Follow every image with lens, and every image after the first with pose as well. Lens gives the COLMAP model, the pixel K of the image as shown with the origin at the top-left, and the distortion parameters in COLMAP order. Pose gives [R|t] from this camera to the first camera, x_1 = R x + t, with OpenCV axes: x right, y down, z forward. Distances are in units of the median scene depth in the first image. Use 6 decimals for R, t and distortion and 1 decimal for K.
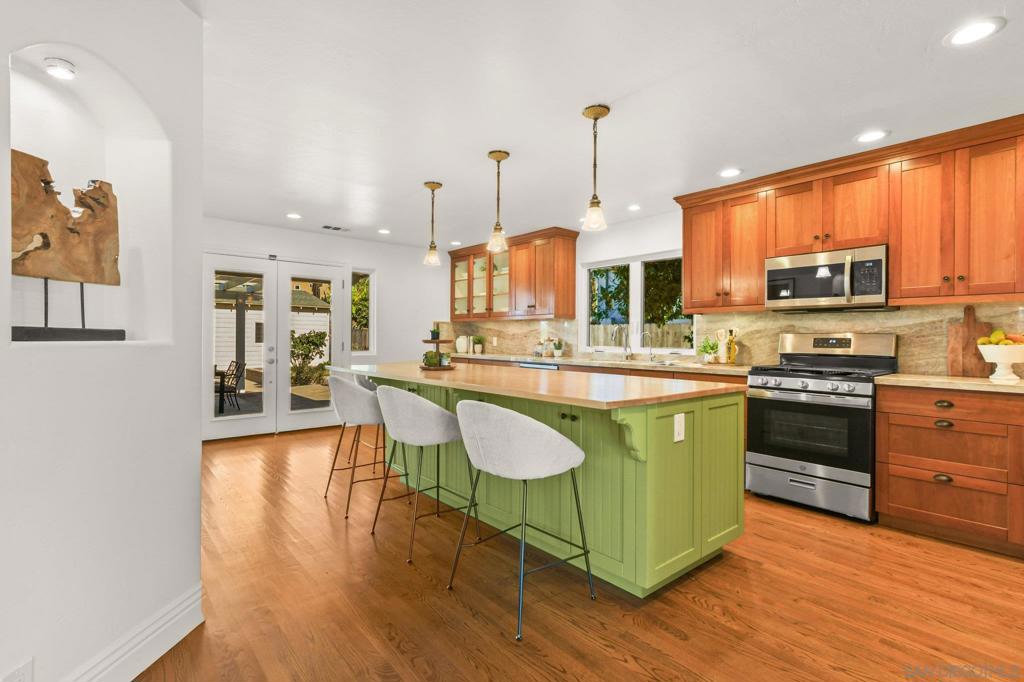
lens RADIAL K [[480.8, 0, 512.1], [0, 480.8, 339.1], [0, 0, 1]] dist [0.002631, 0.000338]
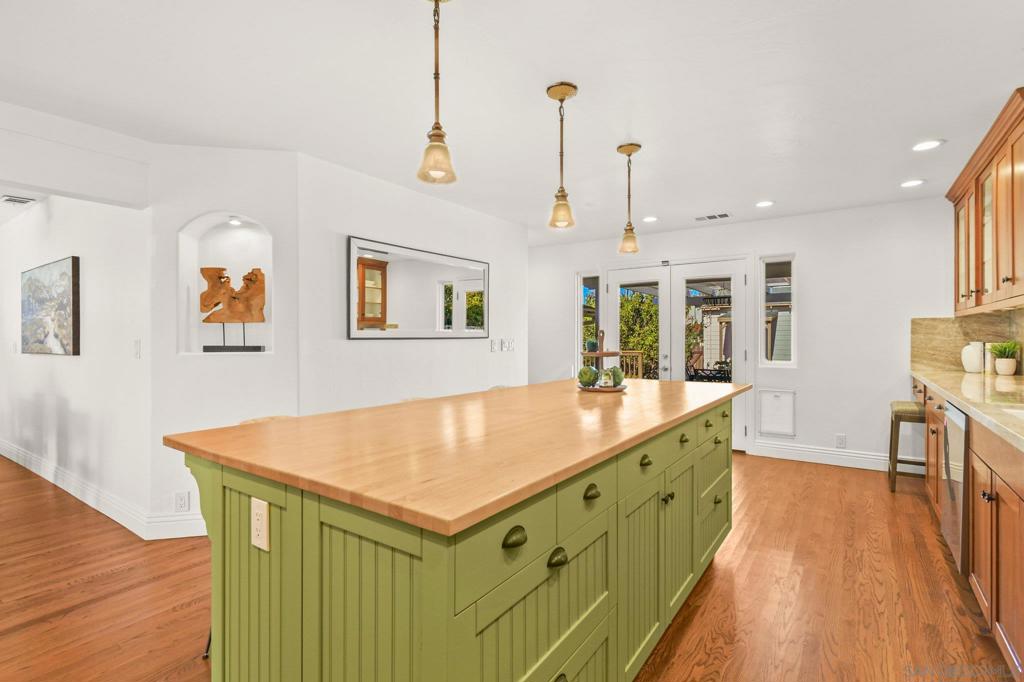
lens RADIAL K [[485.6, 0, 513.4], [0, 485.6, 341.6], [0, 0, 1]] dist [-0.006233, -0.000314]
pose [[0.252713, -0.001256, -0.967541, 0.531233], [0.001709, 0.999998, -0.000852, -0.014169], [0.967540, -0.001438, 0.252714, 0.632372]]
